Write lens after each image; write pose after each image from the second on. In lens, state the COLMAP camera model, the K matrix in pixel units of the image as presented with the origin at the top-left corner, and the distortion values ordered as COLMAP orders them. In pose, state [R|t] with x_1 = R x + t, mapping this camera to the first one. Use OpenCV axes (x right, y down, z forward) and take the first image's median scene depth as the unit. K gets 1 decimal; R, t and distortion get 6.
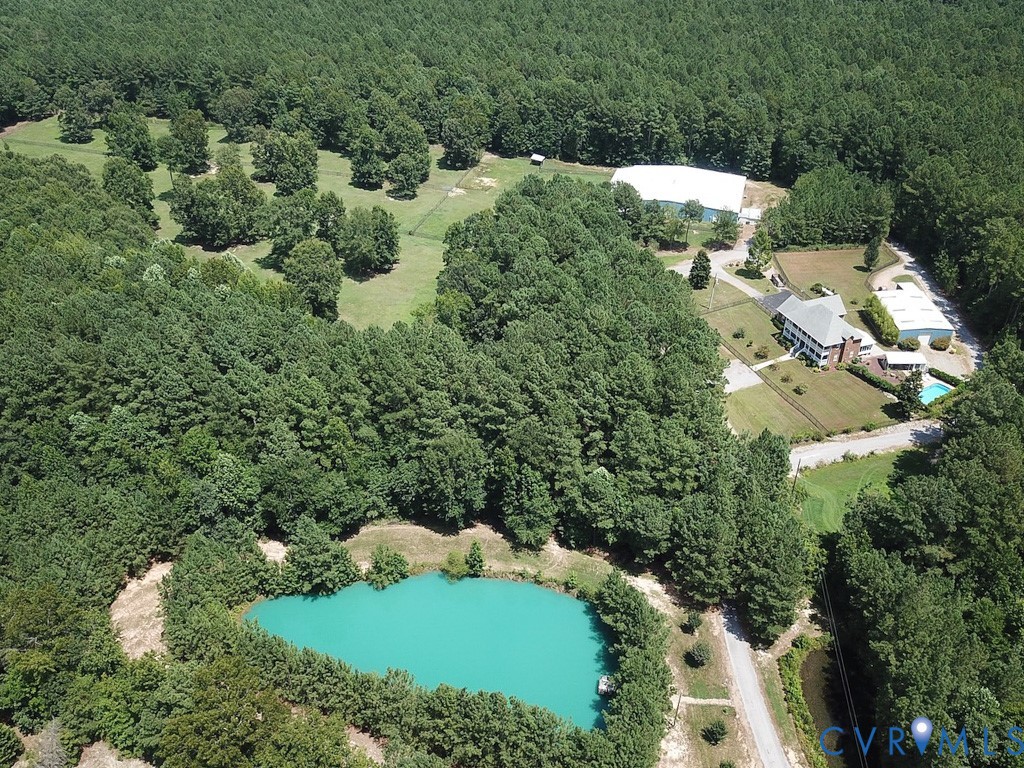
lens RADIAL K [[820.7, 0, 512.0], [0, 820.7, 384.0], [0, 0, 1]] dist [-0.004995, -0.001436]
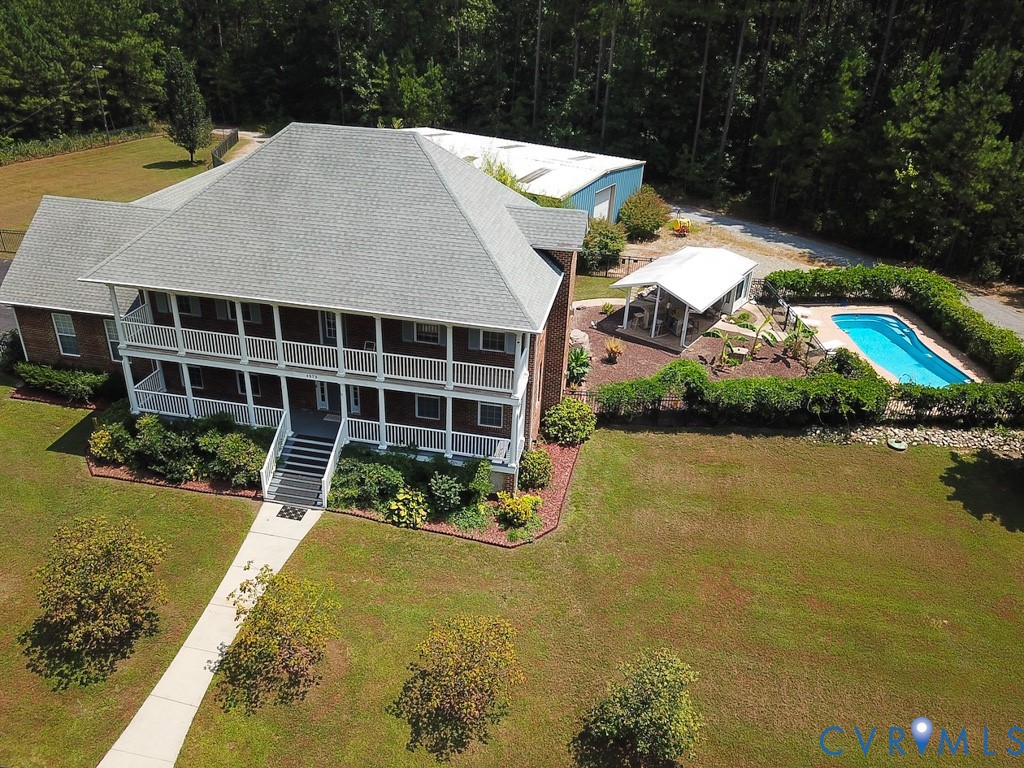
lens RADIAL K [[820.7, 0, 512.0], [0, 820.7, 384.0], [0, 0, 1]] dist [-0.004995, -0.001436]
pose [[0.514145, -0.380989, 0.768442, 0.132685], [0.449223, 0.882831, 0.137139, -0.028731], [-0.730653, 0.274692, 0.625052, 0.449834]]
